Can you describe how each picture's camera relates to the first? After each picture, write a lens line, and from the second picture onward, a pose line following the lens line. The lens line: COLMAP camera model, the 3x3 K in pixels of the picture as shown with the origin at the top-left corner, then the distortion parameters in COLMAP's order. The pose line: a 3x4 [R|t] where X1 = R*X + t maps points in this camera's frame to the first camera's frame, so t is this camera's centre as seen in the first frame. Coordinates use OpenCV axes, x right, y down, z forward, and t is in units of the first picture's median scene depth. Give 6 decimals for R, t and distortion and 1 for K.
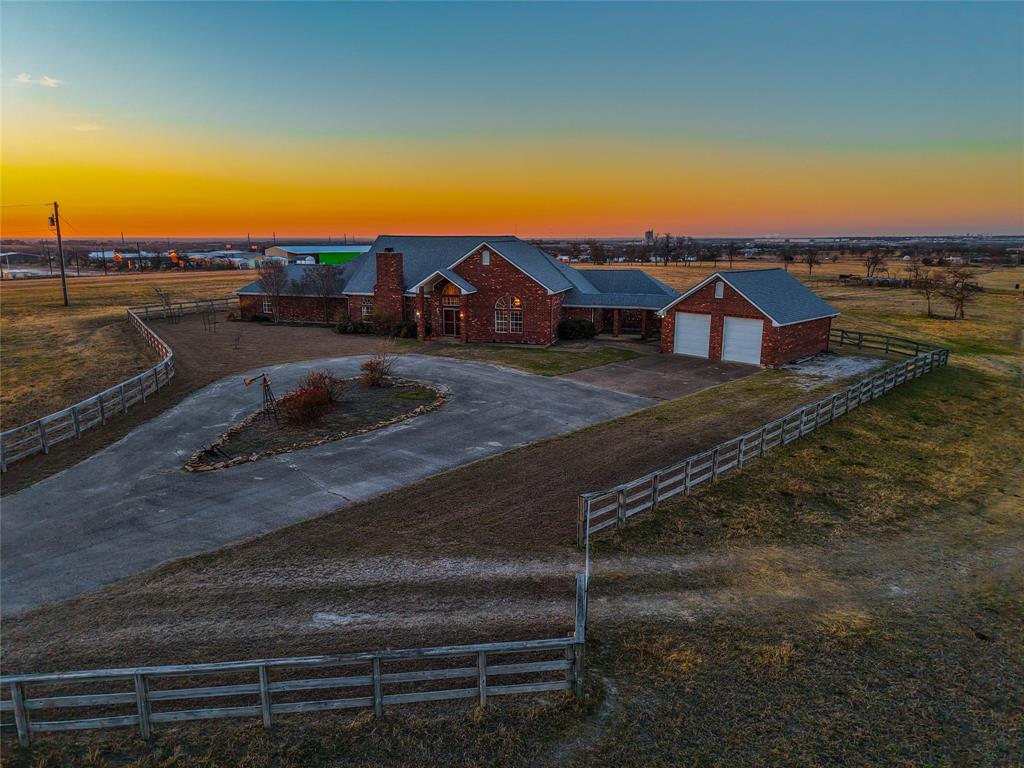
lens RADIAL K [[685.1, 0, 512.0], [0, 685.1, 384.0], [0, 0, 1]] dist [0.009690, -0.005984]
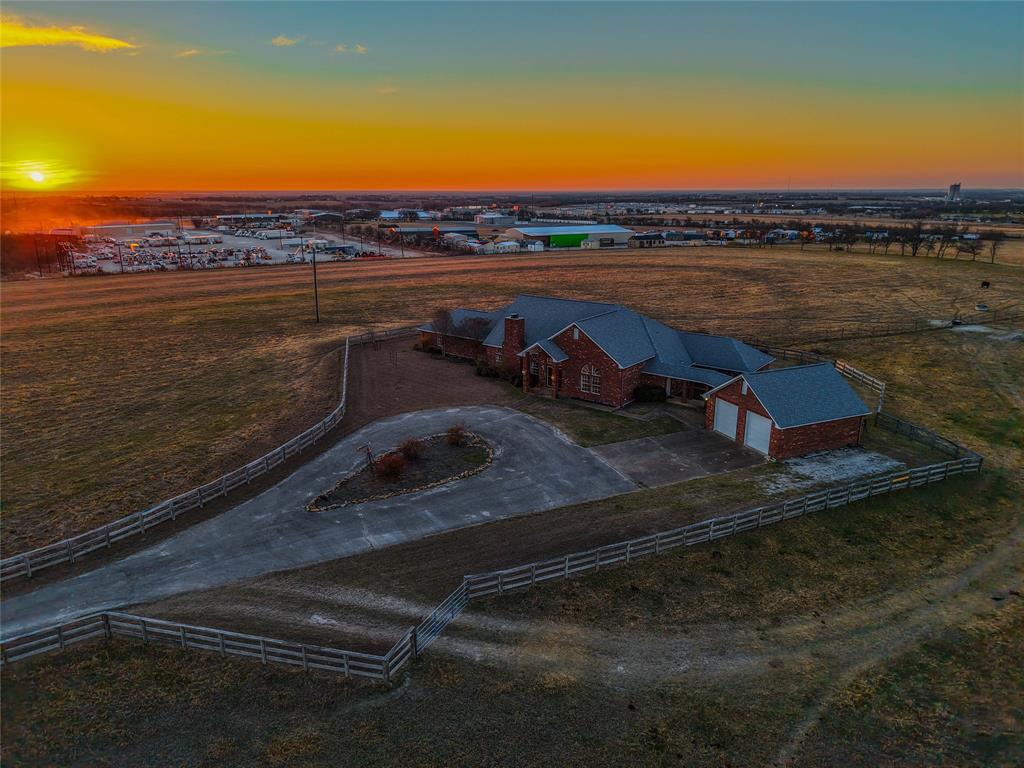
lens RADIAL K [[685.1, 0, 512.0], [0, 685.1, 384.0], [0, 0, 1]] dist [0.009690, -0.005984]
pose [[0.933110, 0.094135, -0.347050, 0.612208], [-0.071527, 0.994430, 0.077418, -0.373041], [0.352405, -0.047416, 0.934646, -0.464992]]
